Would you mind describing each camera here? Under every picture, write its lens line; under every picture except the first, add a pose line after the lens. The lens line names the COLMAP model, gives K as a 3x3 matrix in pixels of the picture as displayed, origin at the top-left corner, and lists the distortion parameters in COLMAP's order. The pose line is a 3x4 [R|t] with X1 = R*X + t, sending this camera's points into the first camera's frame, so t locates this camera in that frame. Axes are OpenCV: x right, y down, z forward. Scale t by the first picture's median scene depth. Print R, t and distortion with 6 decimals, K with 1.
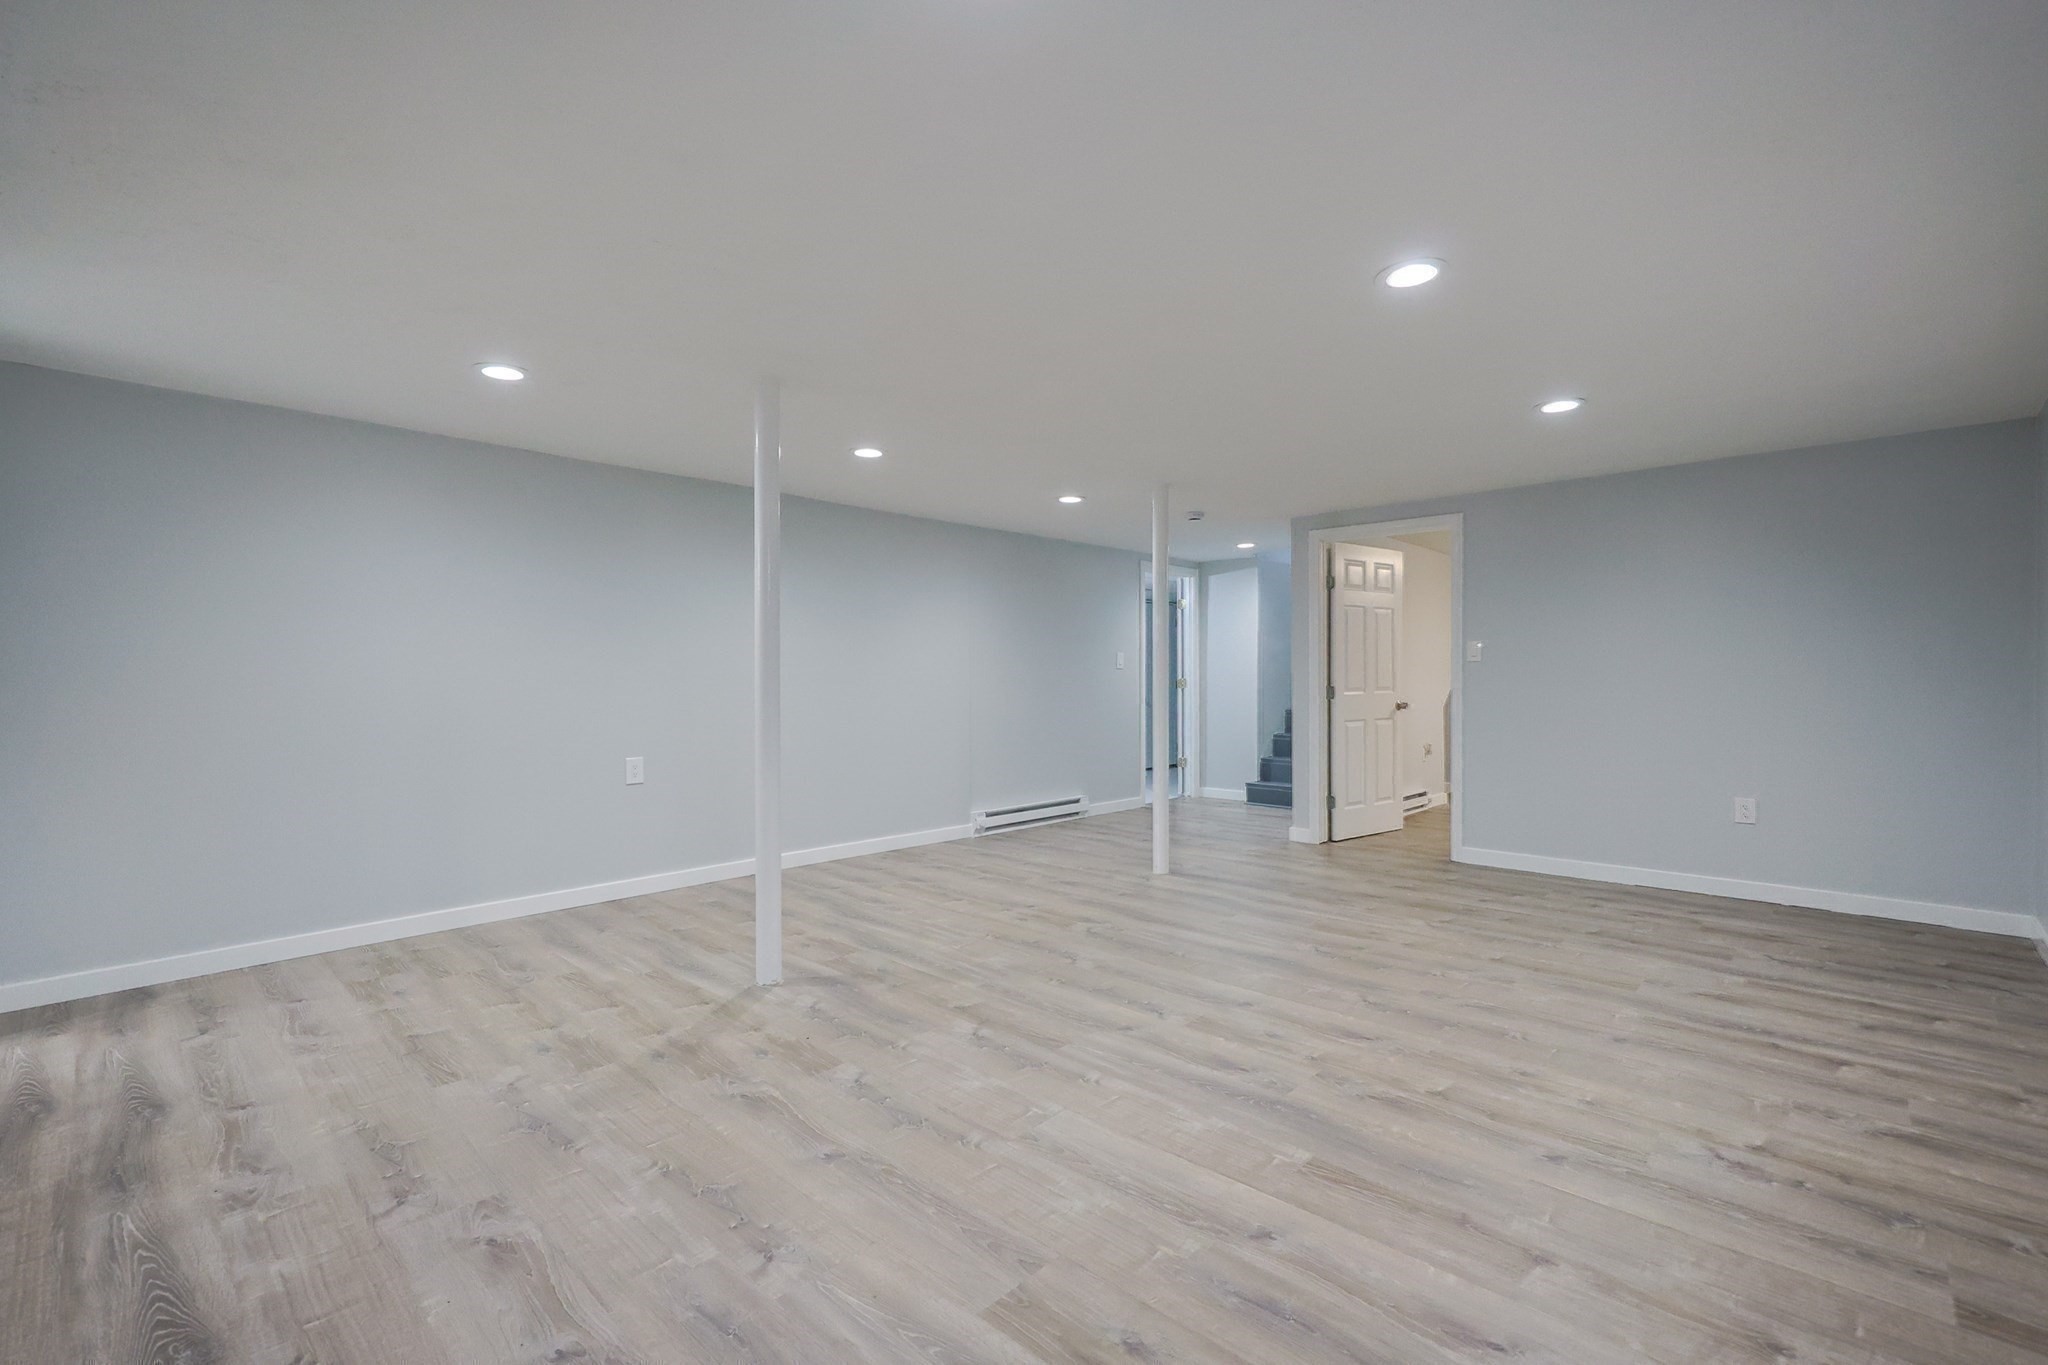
lens RADIAL K [[873.2, 0, 1026.0], [0, 873.2, 689.0], [0, 0, 1]] dist [0.000415, -0.000574]
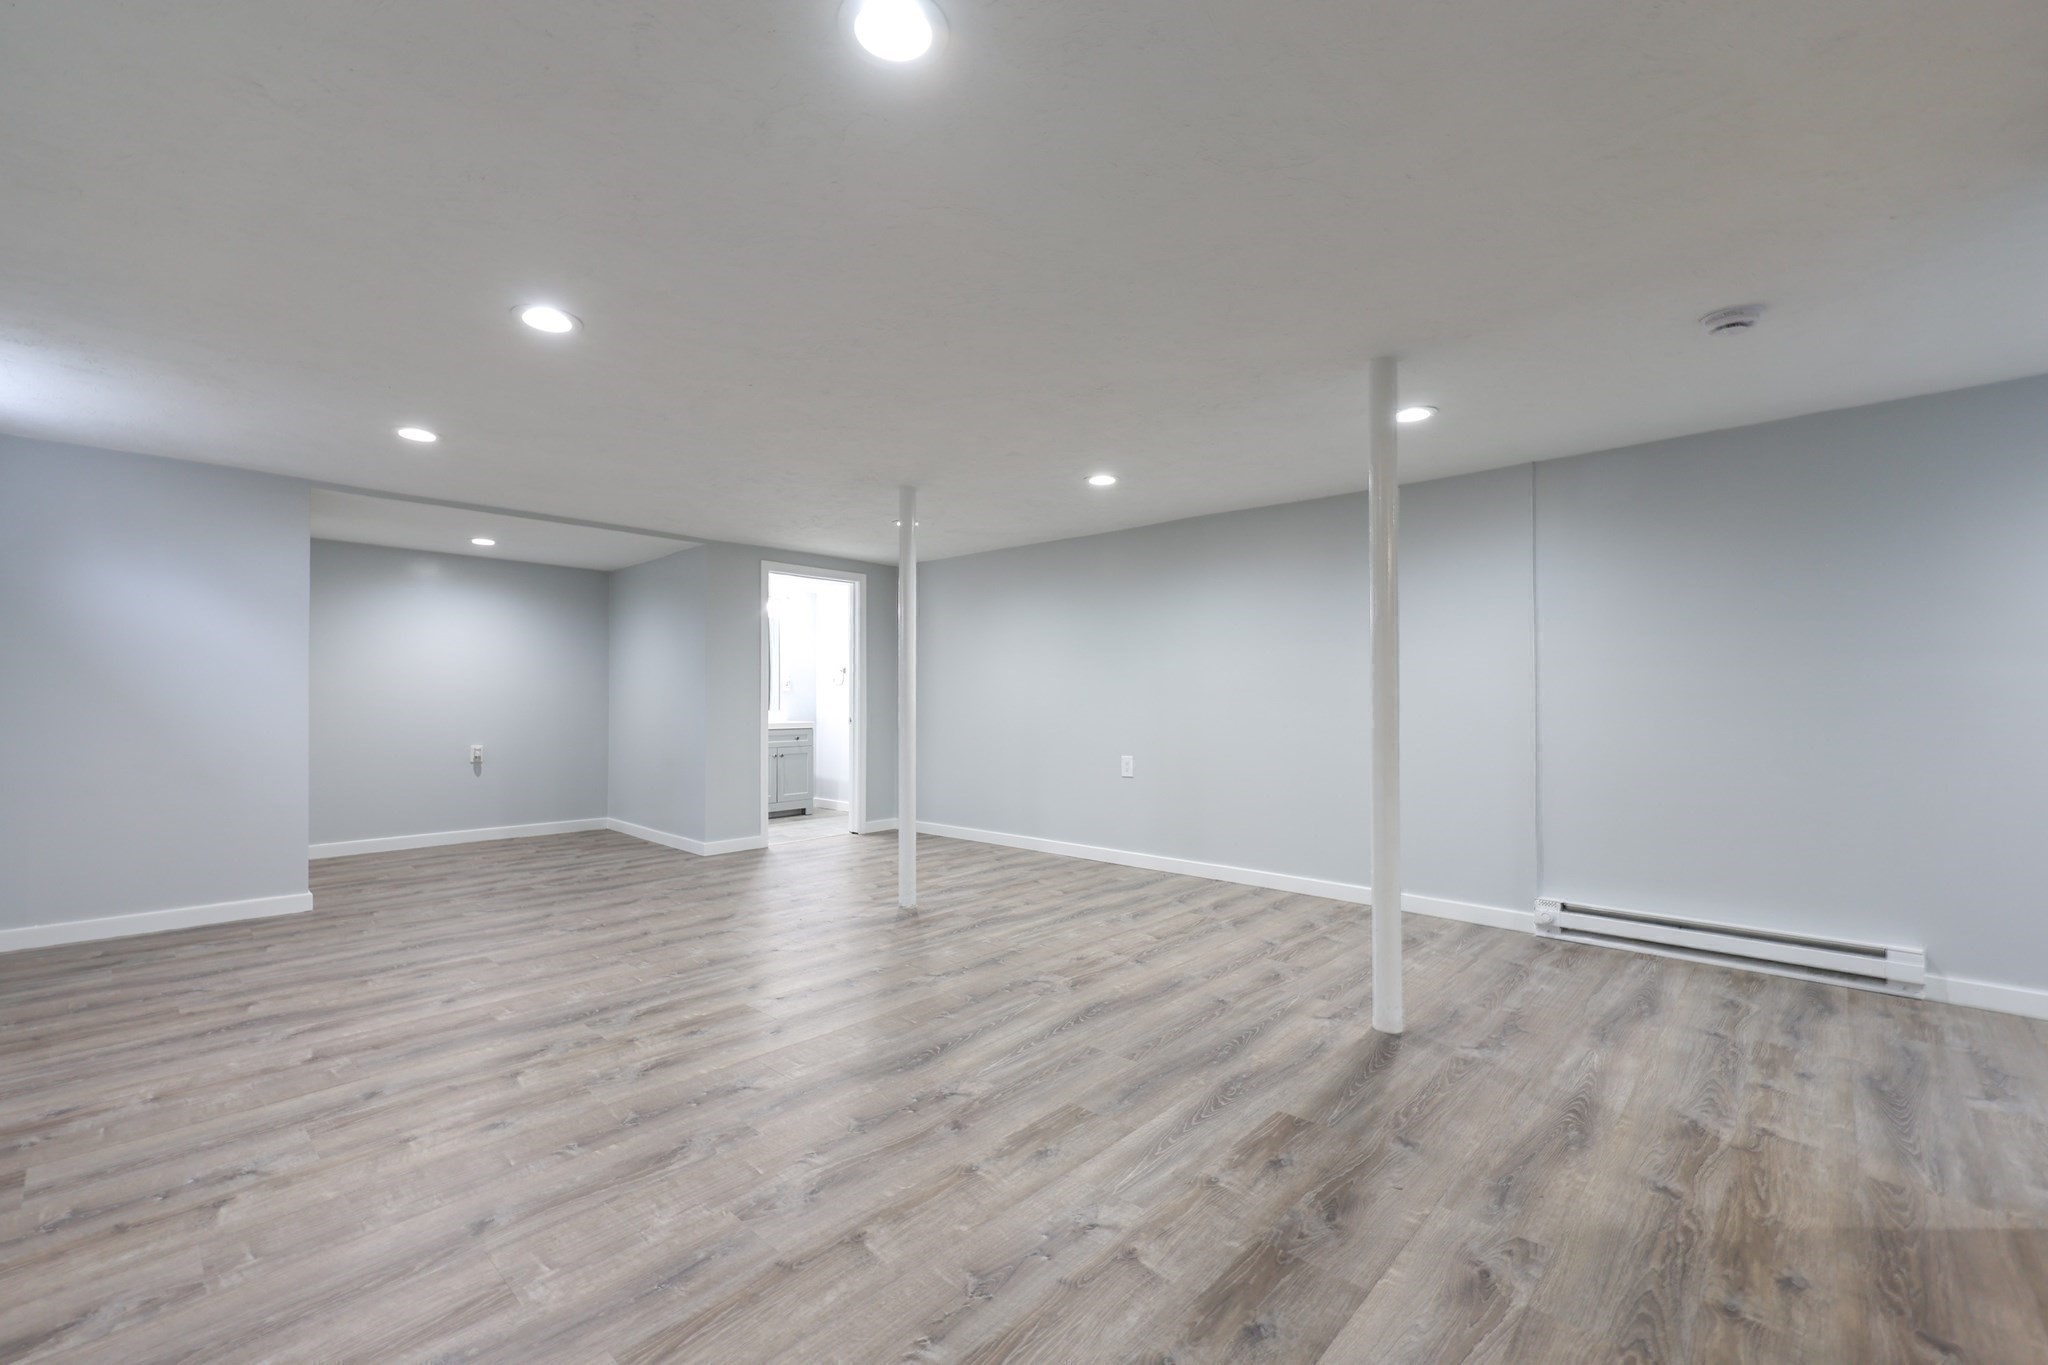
lens RADIAL K [[865.1, 0, 1020.2], [0, 865.1, 678.3], [0, 0, 1]] dist [0.001076, -0.000751]
pose [[0.011851, -0.019510, -0.999739, 1.398839], [-0.010475, 0.999752, -0.019635, -0.012369], [0.999875, 0.010705, 0.011644, 1.443022]]
